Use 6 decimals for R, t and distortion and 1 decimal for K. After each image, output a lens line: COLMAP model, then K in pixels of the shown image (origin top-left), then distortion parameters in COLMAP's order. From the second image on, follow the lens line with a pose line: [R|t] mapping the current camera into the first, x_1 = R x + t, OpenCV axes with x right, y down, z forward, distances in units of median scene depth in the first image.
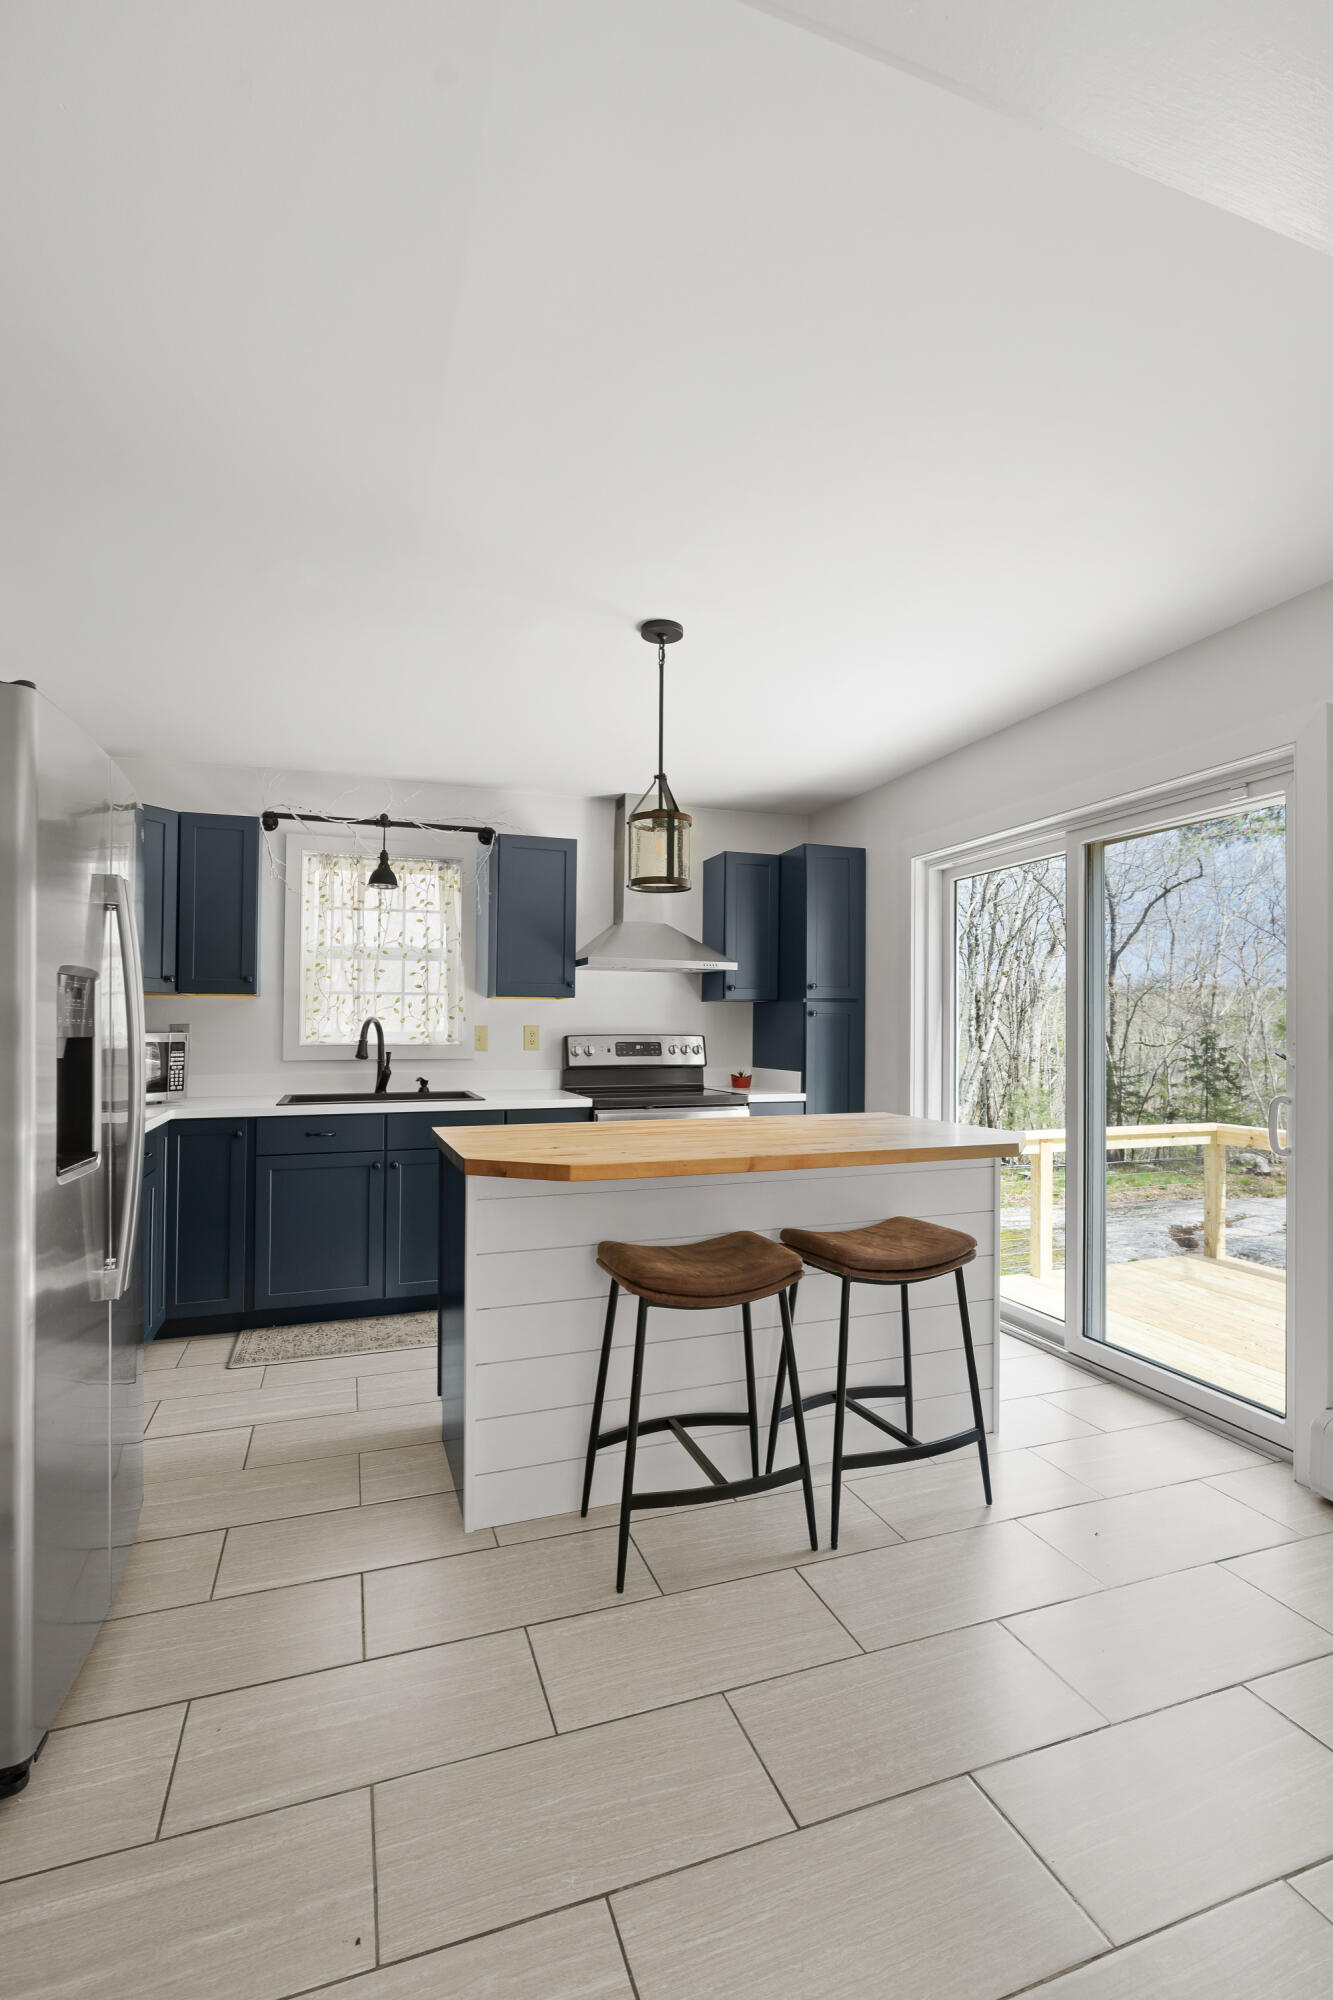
lens RADIAL K [[909.0, 0, 672.6], [0, 909.0, 1029.3], [0, 0, 1]] dist [-0.009578, 0.000182]
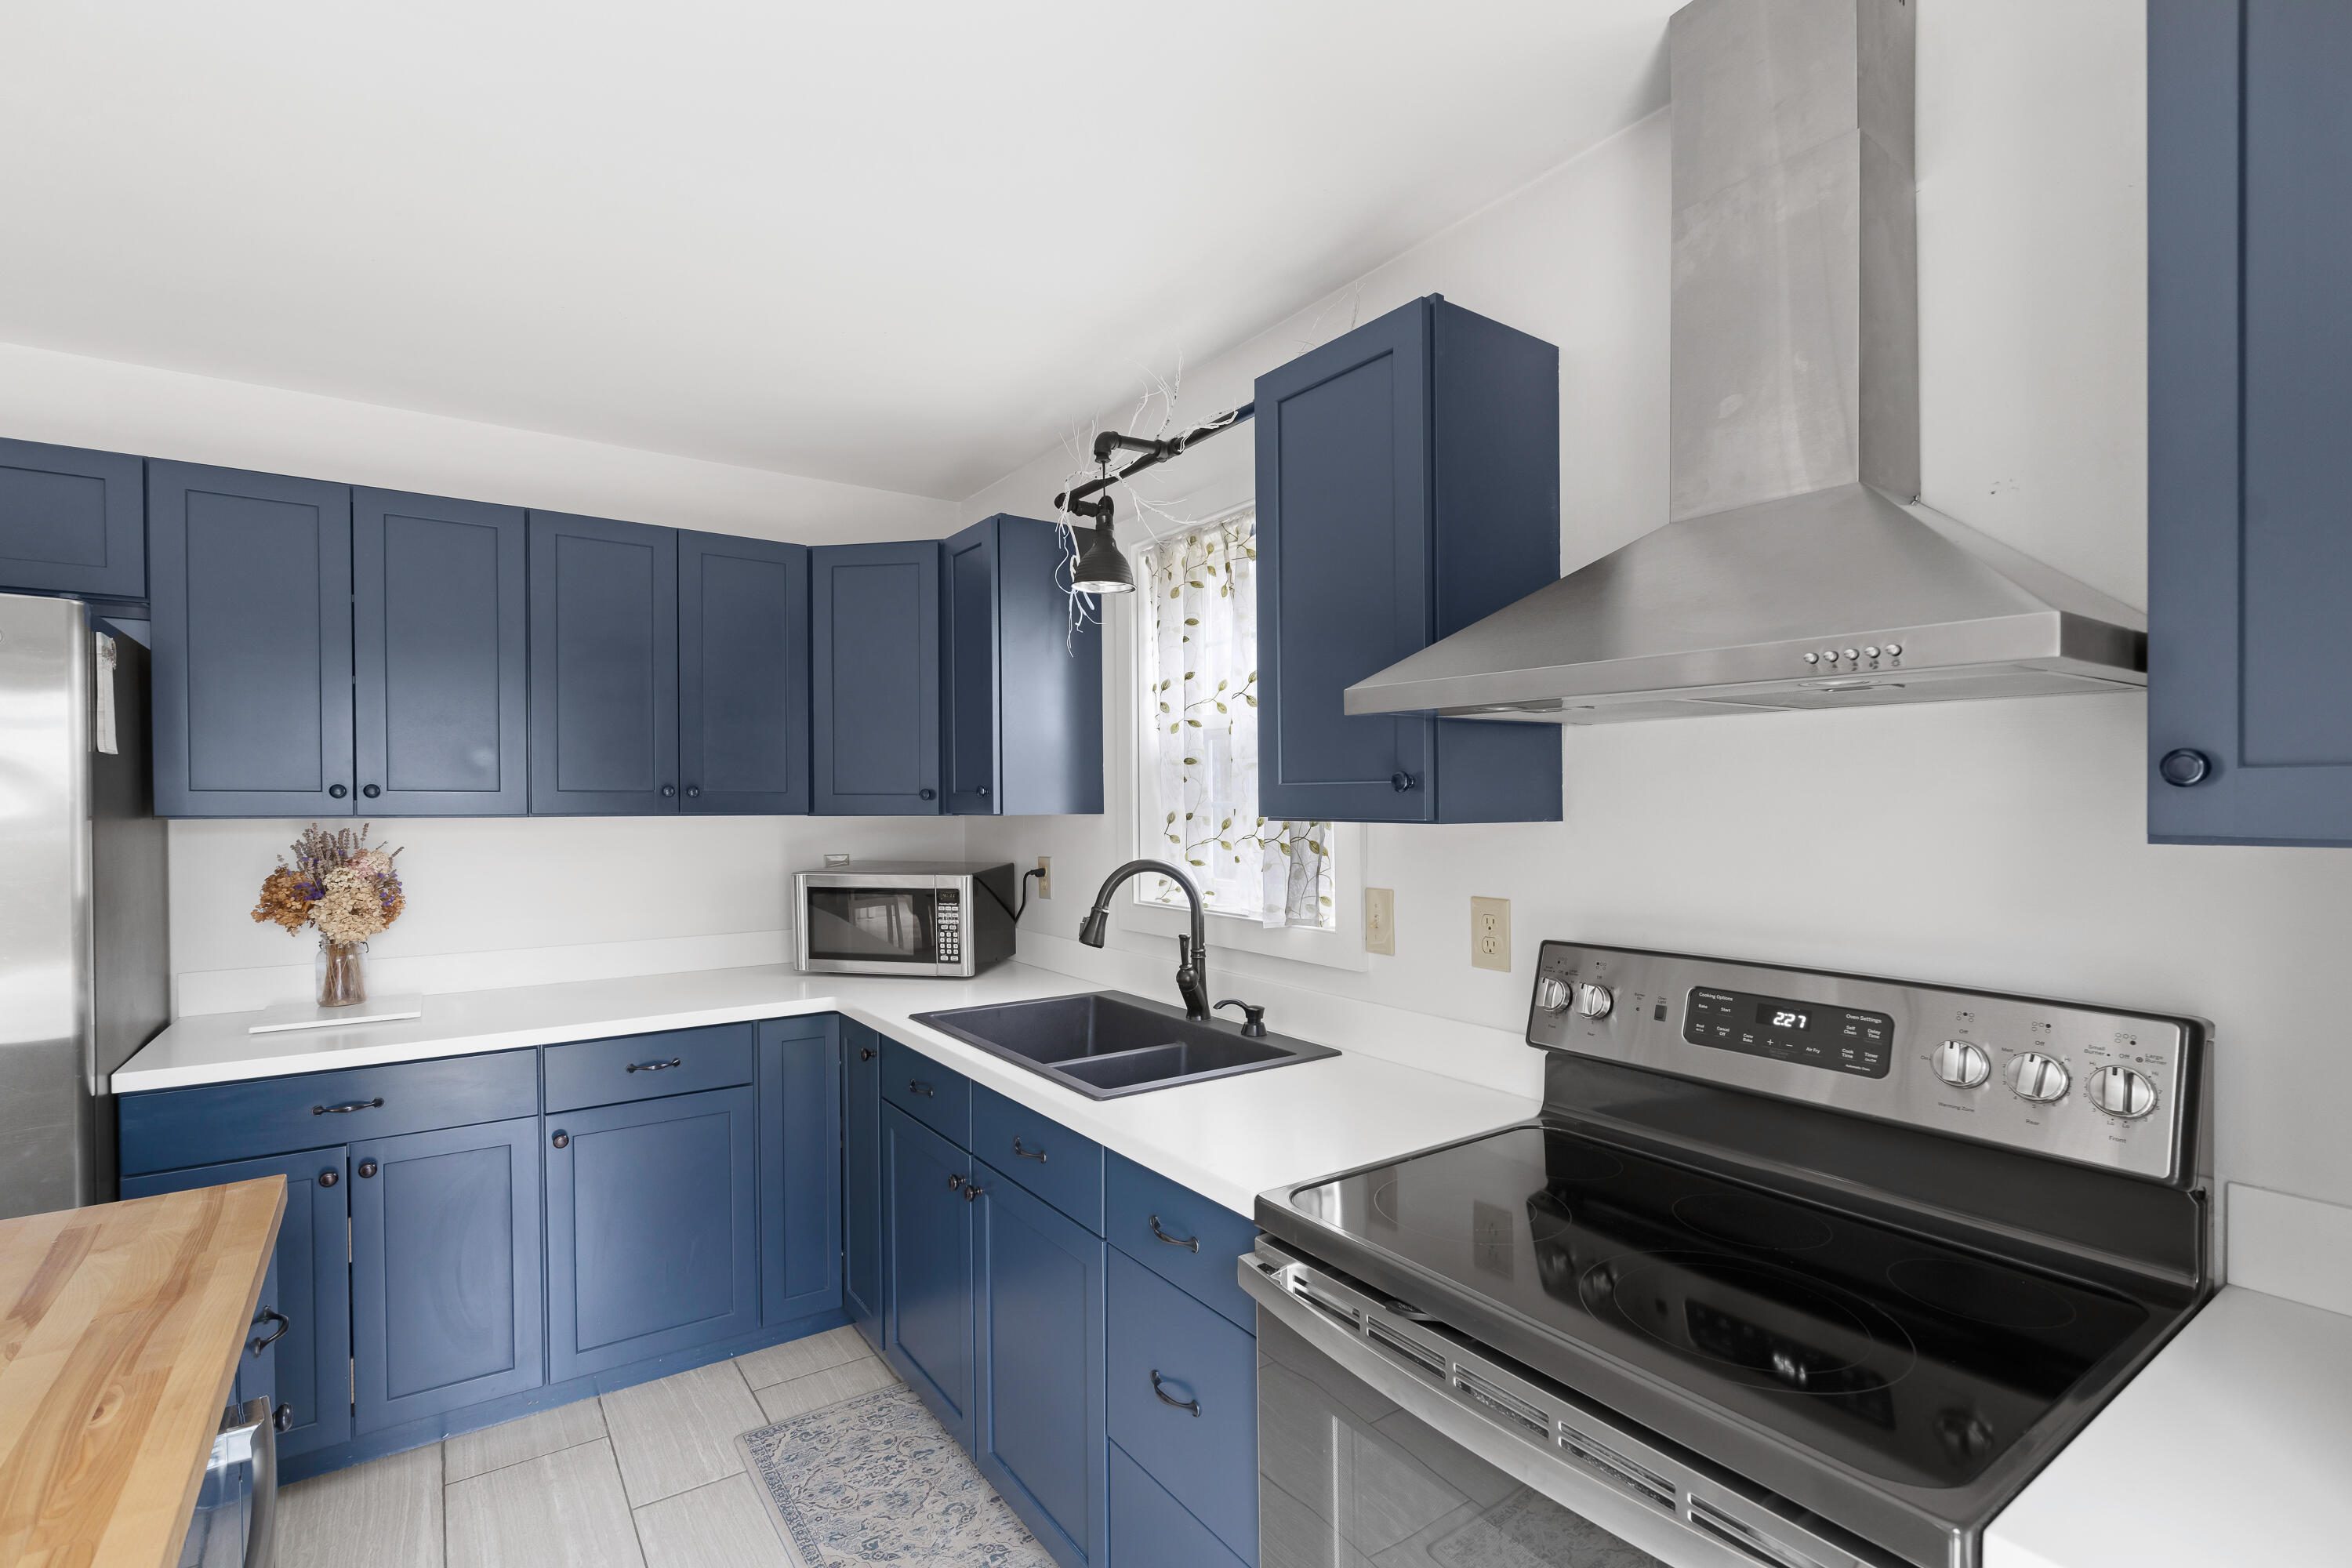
lens RADIAL K [[1069.0, 0, 1166.4], [0, 1069.0, 807.7], [0, 0, 1]] dist [-0.009578, 0.000182]
pose [[0.258038, 0.004967, -0.966122, 0.215806], [0.001964, 0.999982, 0.005665, -0.043779], [0.966133, -0.003359, 0.258024, 0.845033]]
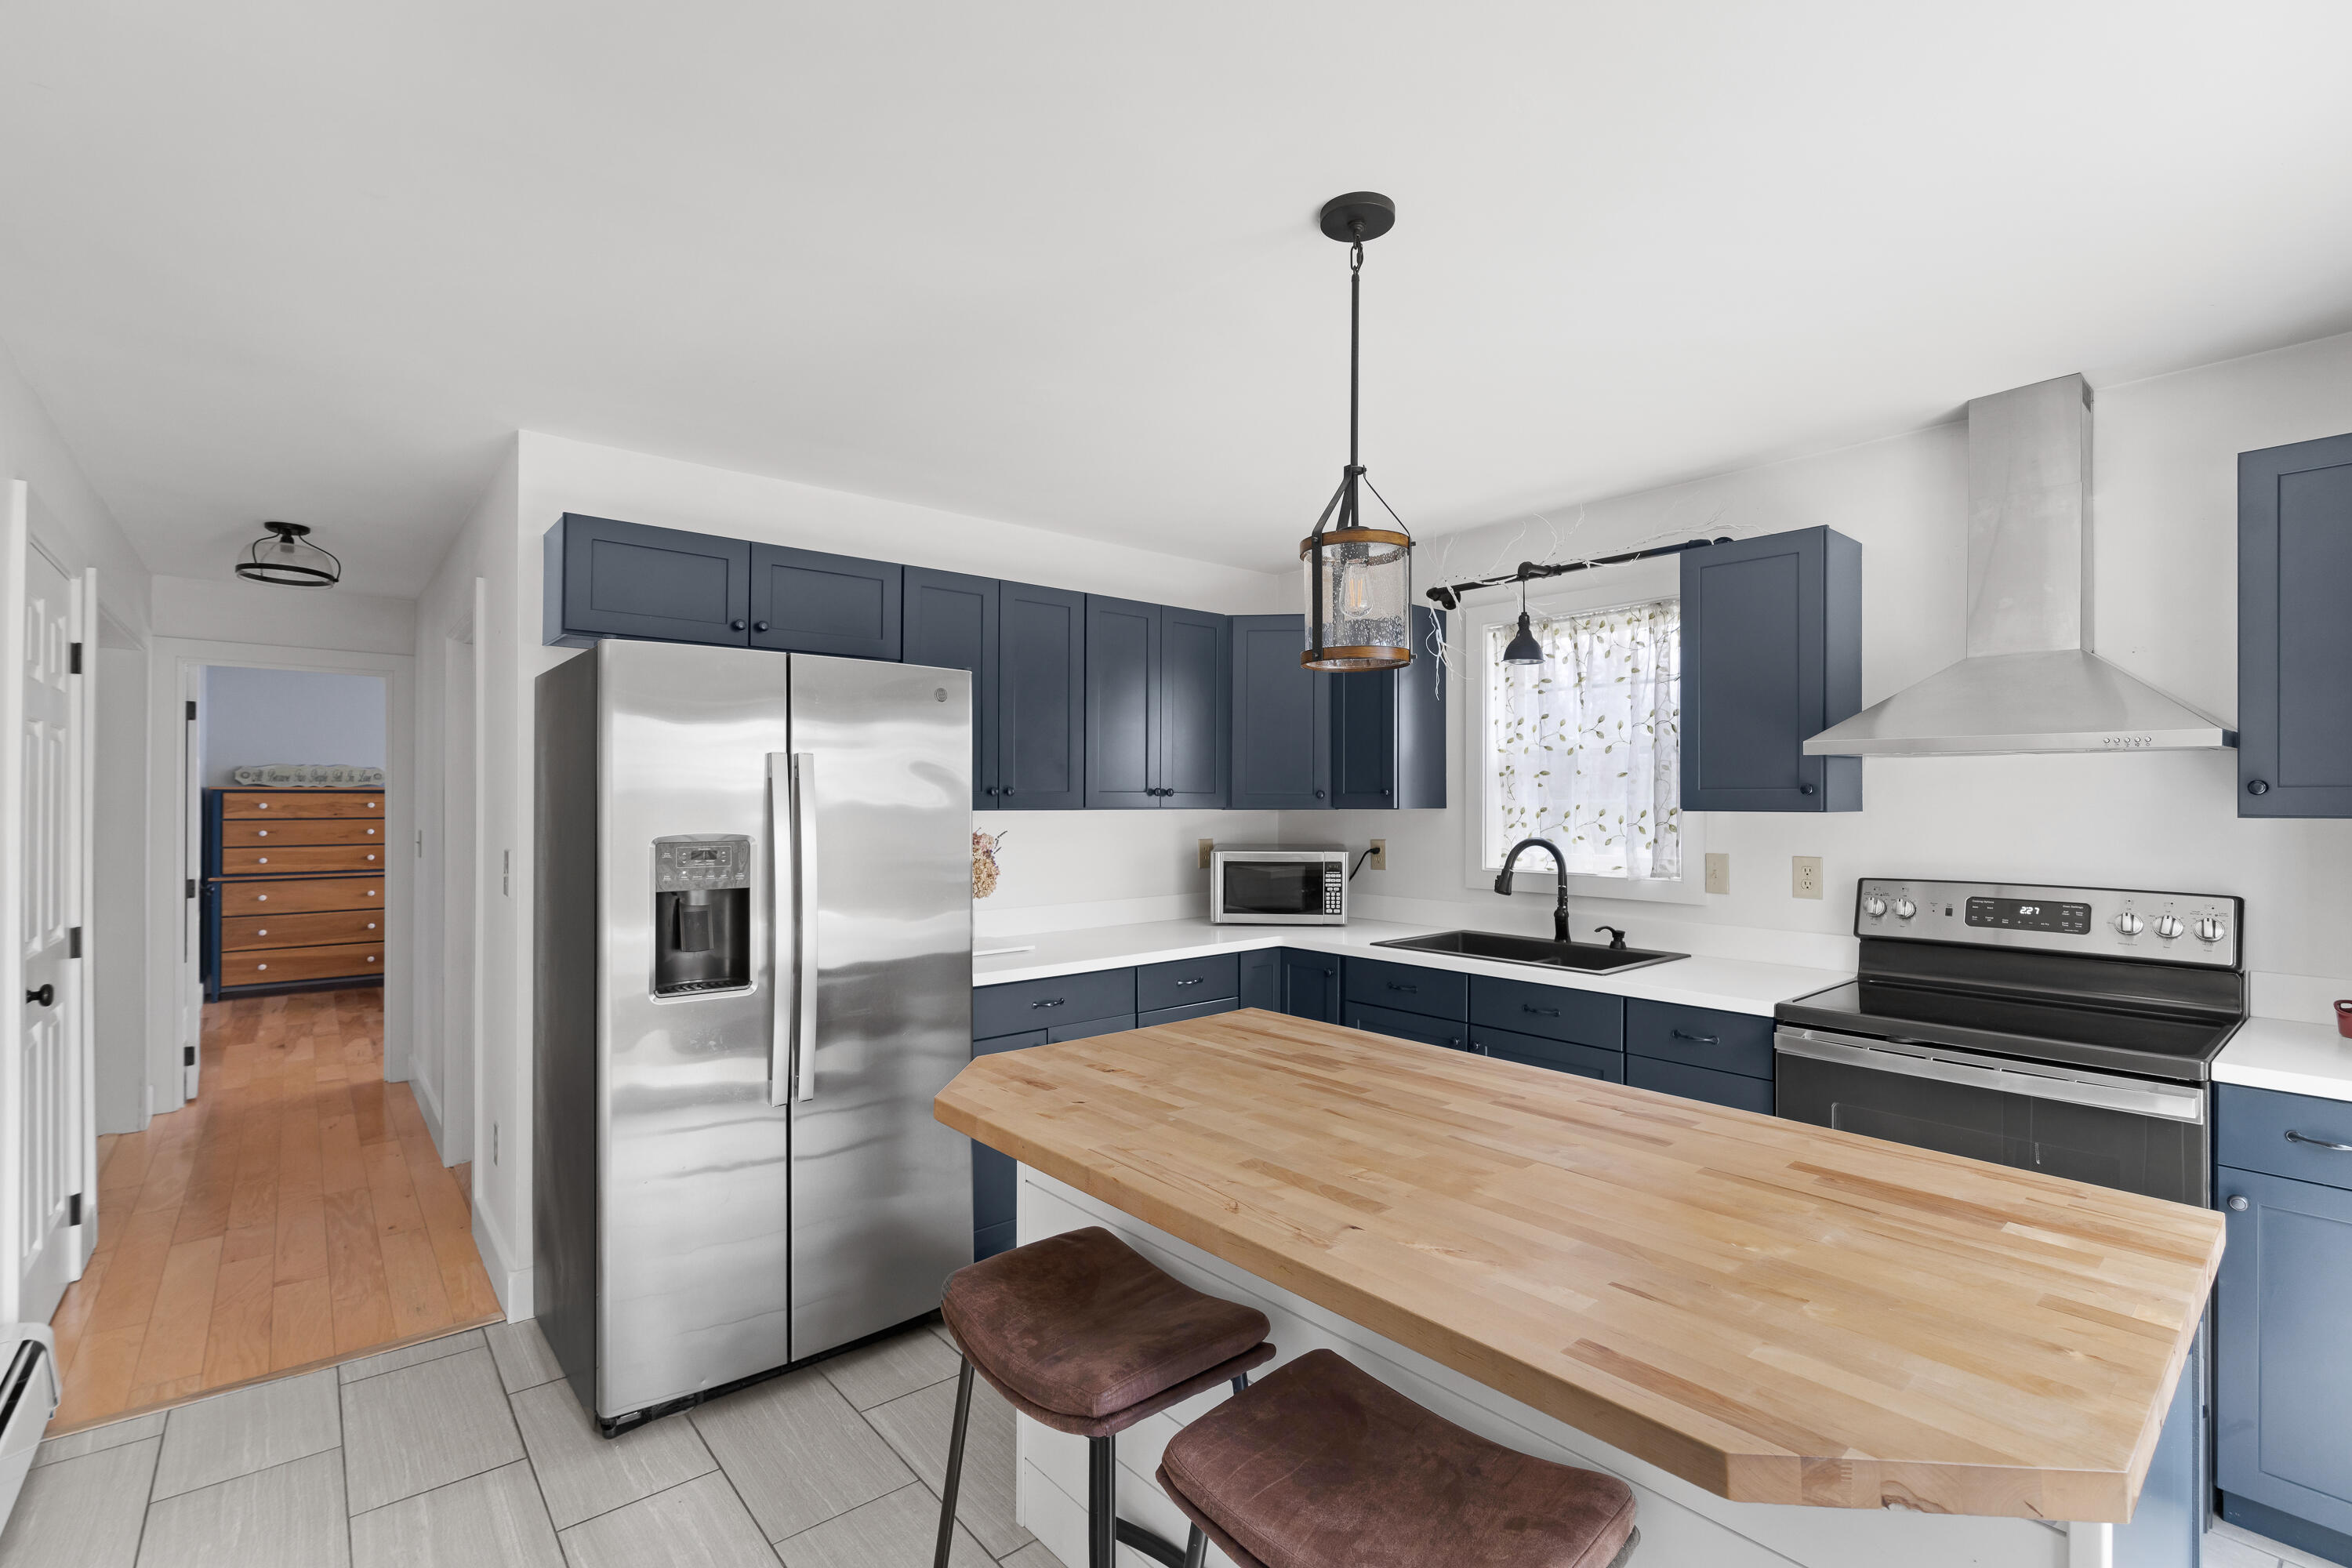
lens RADIAL K [[1060.0, 0, 1180.1], [0, 1060.0, 799.1], [0, 0, 1]] dist [-0.002406, 0.000407]
pose [[0.350703, -0.000529, -0.936487, 0.366591], [0.000733, 1.000000, -0.000291, -0.044384], [0.936486, -0.000585, 0.350703, 0.419040]]
